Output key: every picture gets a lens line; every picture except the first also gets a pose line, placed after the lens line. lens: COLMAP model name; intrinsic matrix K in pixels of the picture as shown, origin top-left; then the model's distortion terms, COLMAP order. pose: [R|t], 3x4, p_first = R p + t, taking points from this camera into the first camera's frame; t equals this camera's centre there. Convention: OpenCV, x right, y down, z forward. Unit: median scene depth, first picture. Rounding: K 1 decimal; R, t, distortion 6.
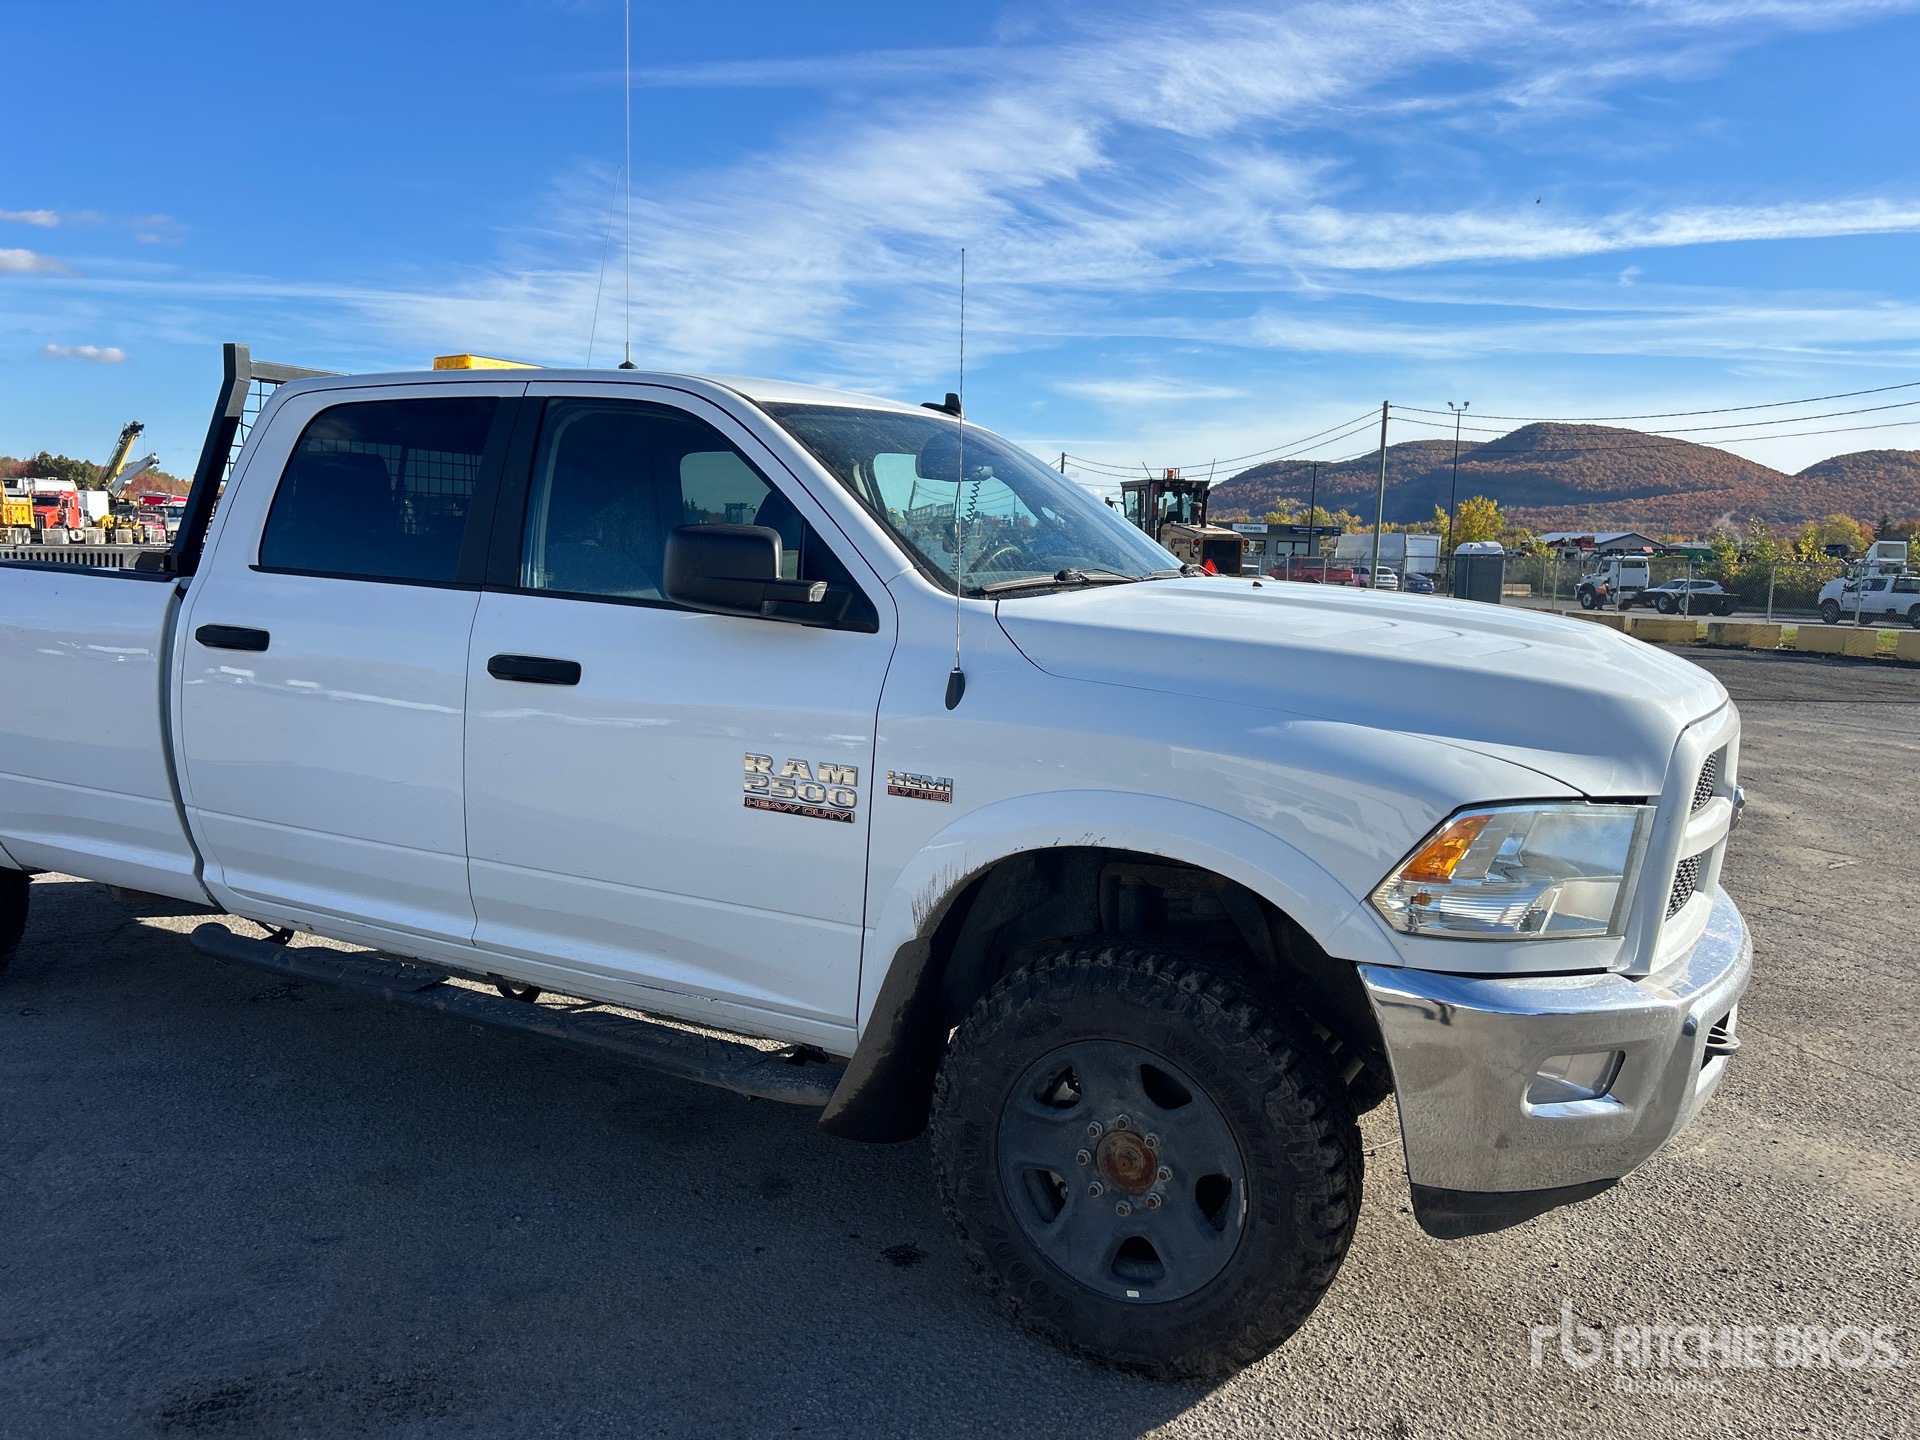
lens RADIAL K [[1462.6, 0, 960.0], [0, 1462.6, 720.0], [0, 0, 1]] dist [0.066038, -0.087258]
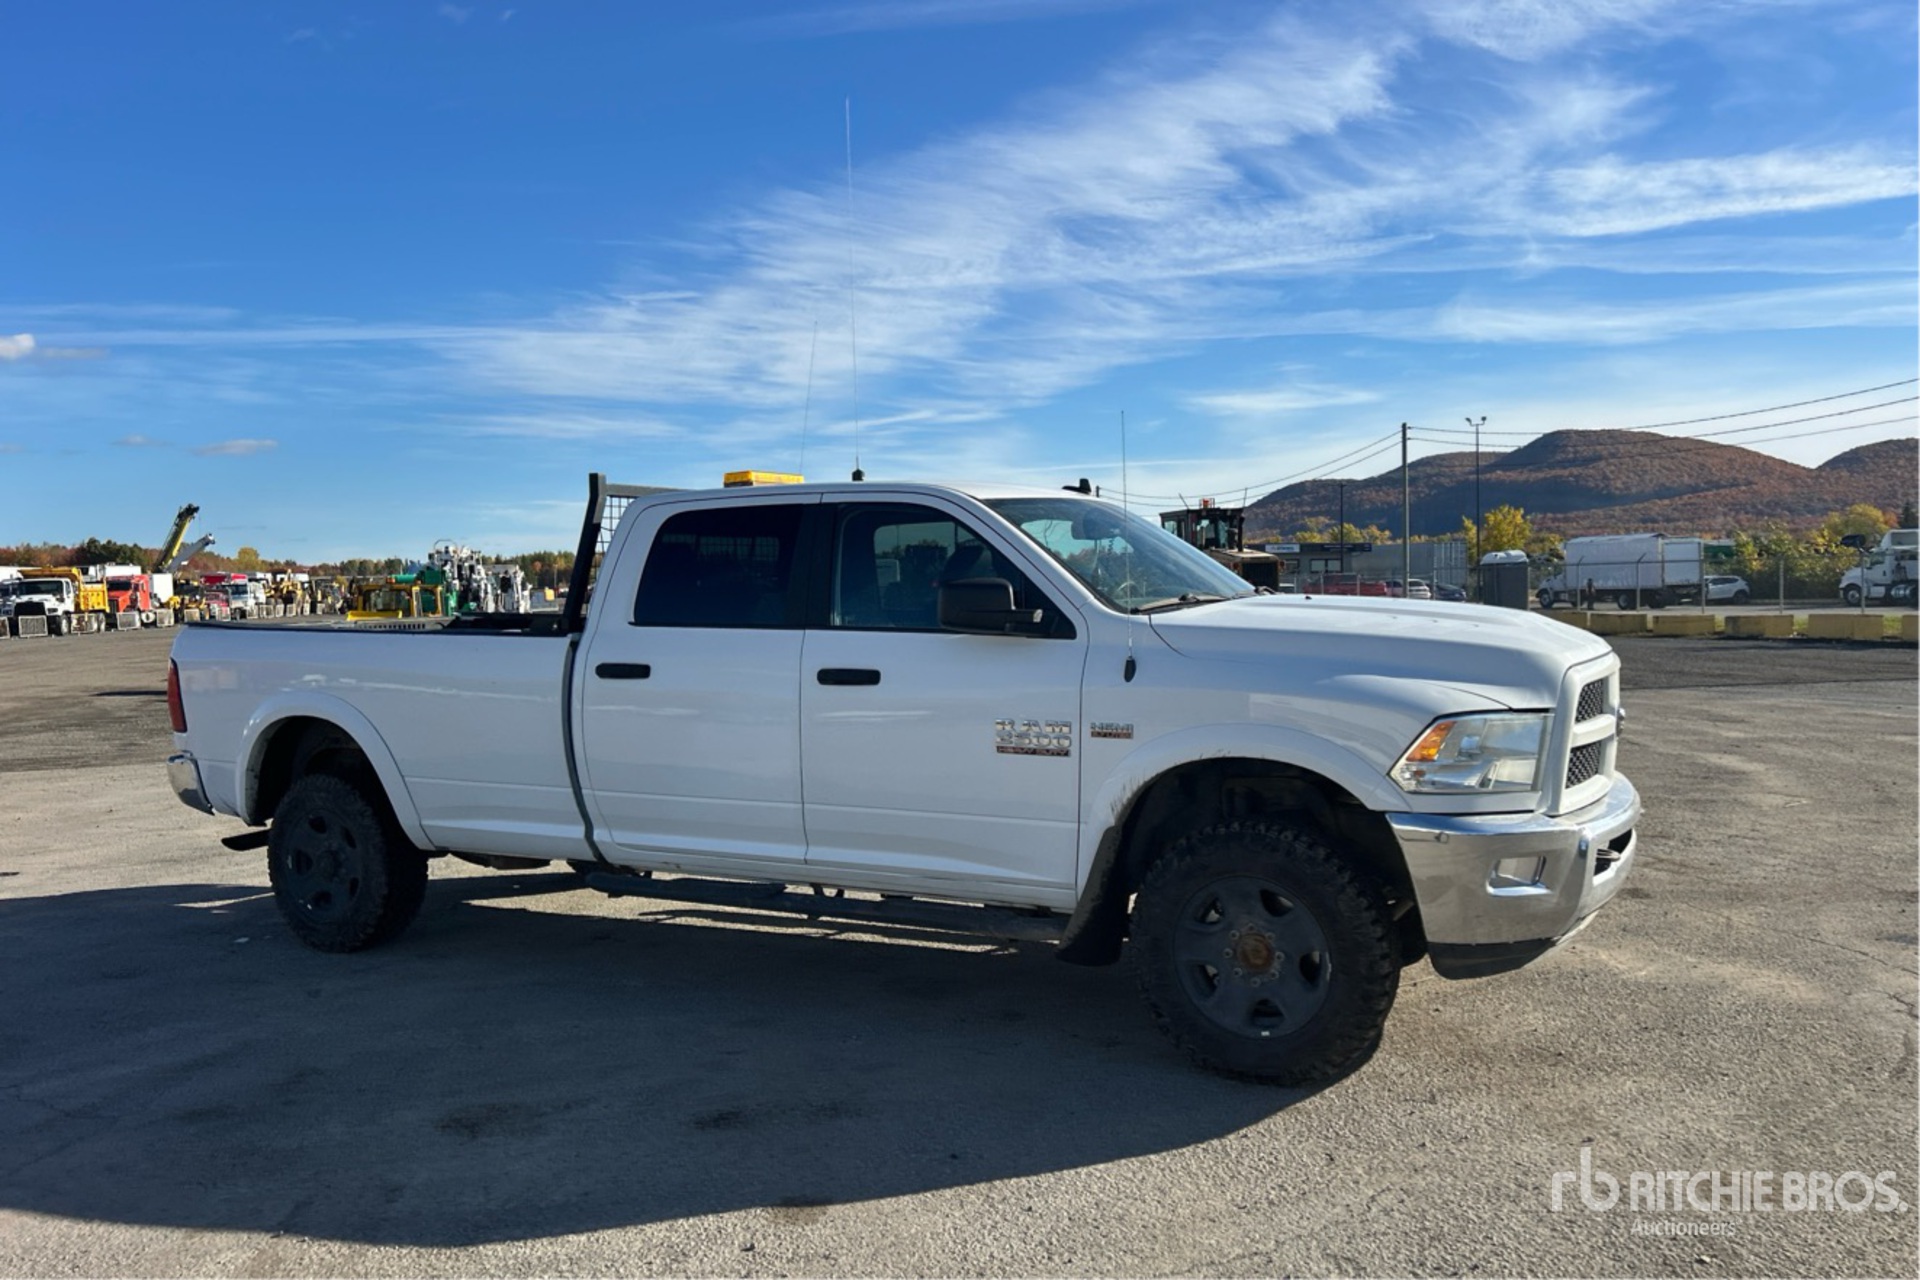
lens RADIAL K [[1511.4, 0, 997.4], [0, 1511.4, 630.2], [0, 0, 1]] dist [0.075263, -0.120867]
pose [[0.998549, -0.053416, 0.006764, -0.112324], [0.053797, 0.994948, -0.084761, 0.049179], [-0.002202, 0.085002, 0.996378, -0.483232]]
